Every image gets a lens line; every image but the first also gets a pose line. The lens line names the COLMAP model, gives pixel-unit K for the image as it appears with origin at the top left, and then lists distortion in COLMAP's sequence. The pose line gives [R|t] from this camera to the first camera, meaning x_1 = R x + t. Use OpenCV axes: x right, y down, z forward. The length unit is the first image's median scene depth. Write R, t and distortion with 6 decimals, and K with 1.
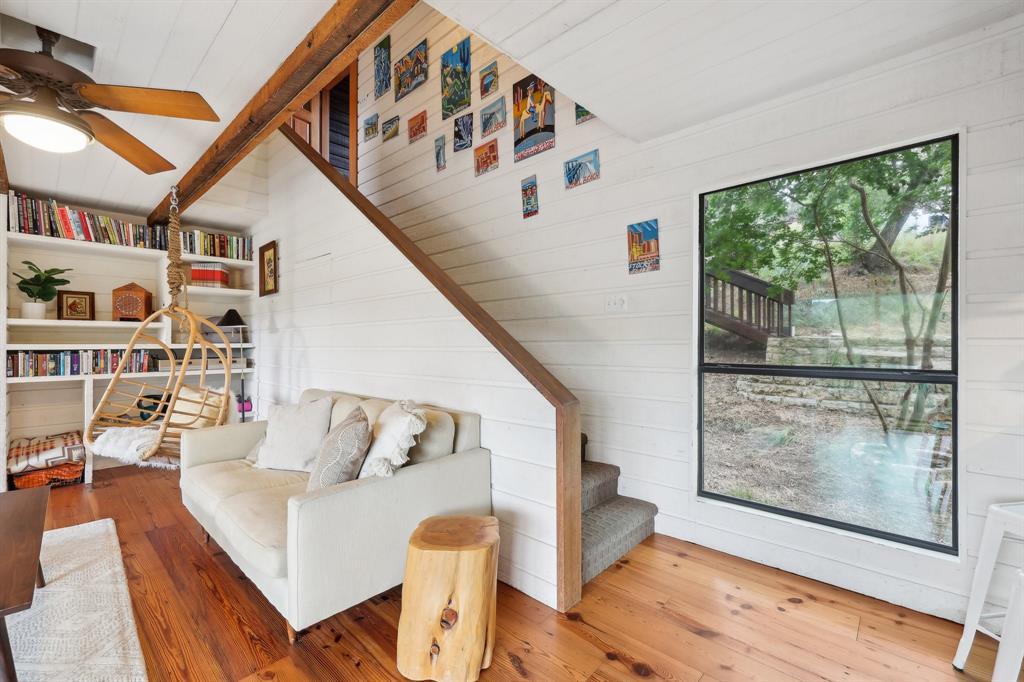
lens RADIAL K [[435.1, 0, 512.0], [0, 435.1, 341.0], [0, 0, 1]] dist [0.000507, 0.000291]
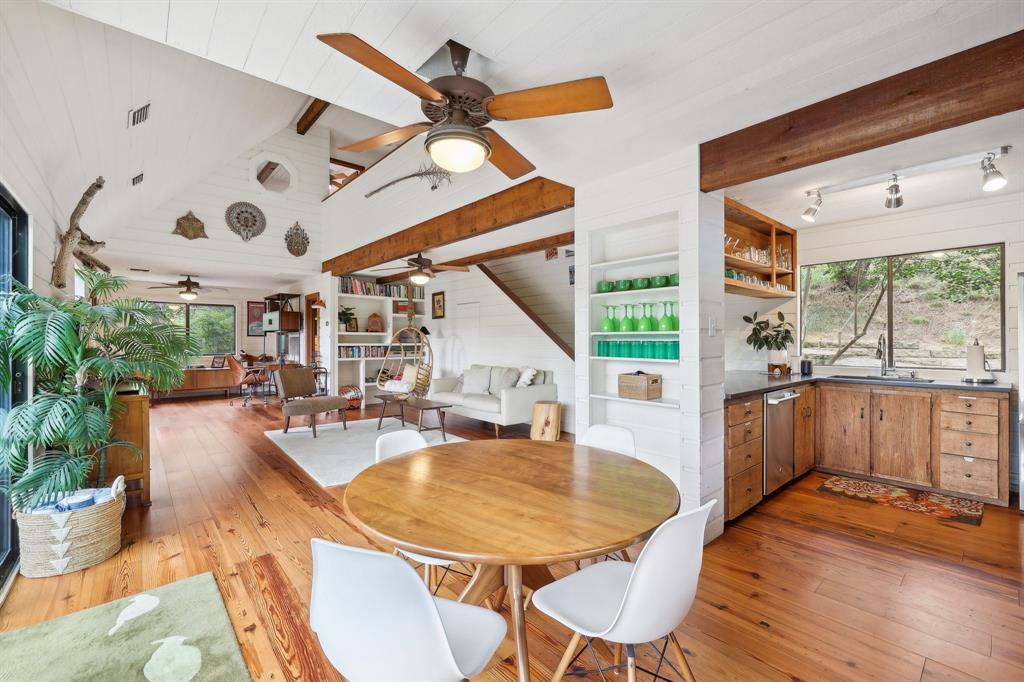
lens RADIAL K [[435.1, 0, 512.0], [0, 435.1, 341.0], [0, 0, 1]] dist [0.000507, 0.000291]
pose [[0.994152, 0.006679, -0.107786, -0.022430], [-0.006356, 0.999974, 0.003343, -0.016345], [0.107805, -0.002639, 0.994169, -1.050953]]
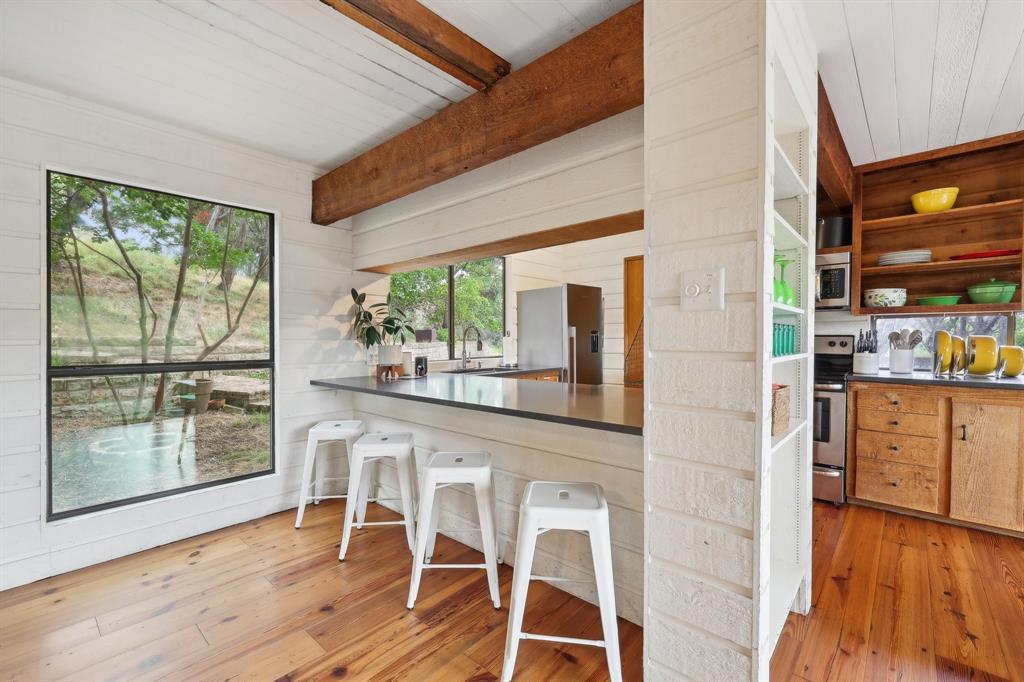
lens RADIAL K [[442.8, 0, 510.6], [0, 442.8, 344.0], [0, 0, 1]] dist [0.000446, -0.000024]
pose [[-0.013793, -0.007988, 0.999873, -0.331516], [0.001591, 0.999967, 0.008010, -0.000427], [-0.999904, 0.001701, -0.013780, 0.072172]]
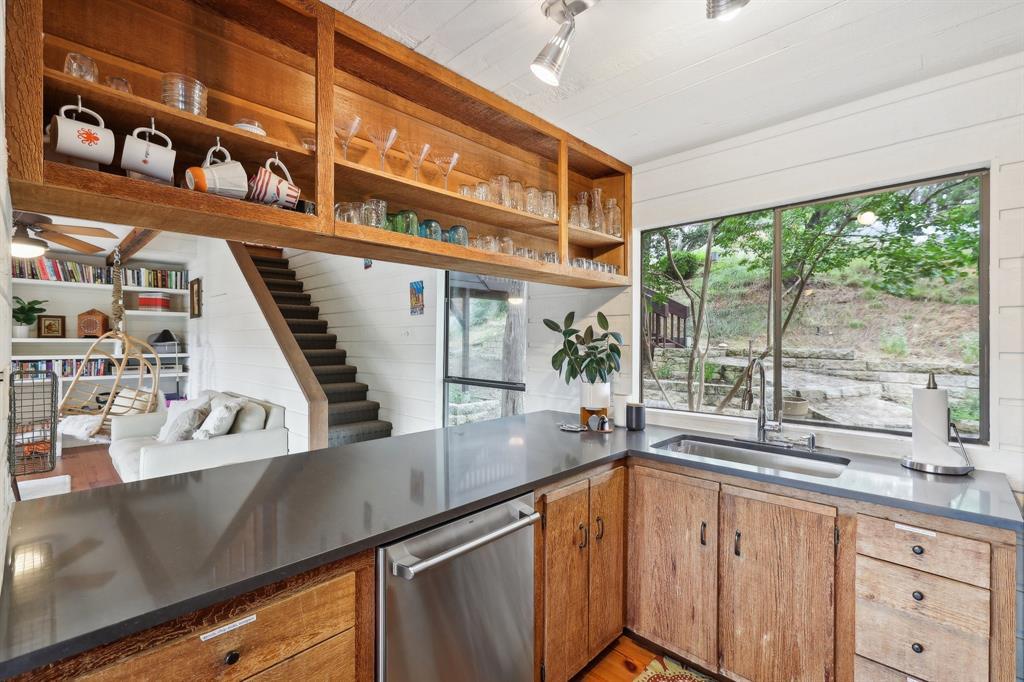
lens RADIAL K [[452.0, 0, 512.9], [0, 452.0, 341.9], [0, 0, 1]] dist [0.001758, -0.000121]
pose [[0.999809, 0.009636, -0.016985, 0.500884], [-0.009544, 0.999939, 0.005474, -0.057896], [0.017037, -0.005311, 0.999841, -0.420162]]
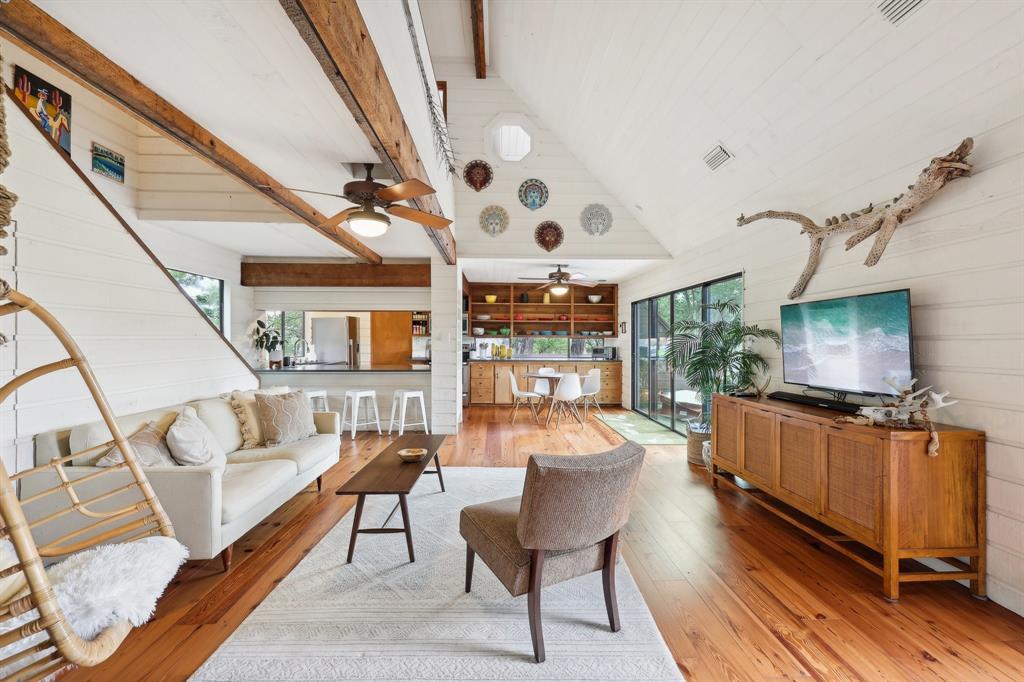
lens RADIAL K [[435.1, 0, 512.0], [0, 435.1, 341.0], [0, 0, 1]] dist [0.000507, 0.000291]
pose [[-0.705993, 0.003014, 0.708212, -1.296708], [0.001065, 0.999994, -0.003194, -0.021867], [-0.708218, -0.001500, -0.705992, 0.882506]]
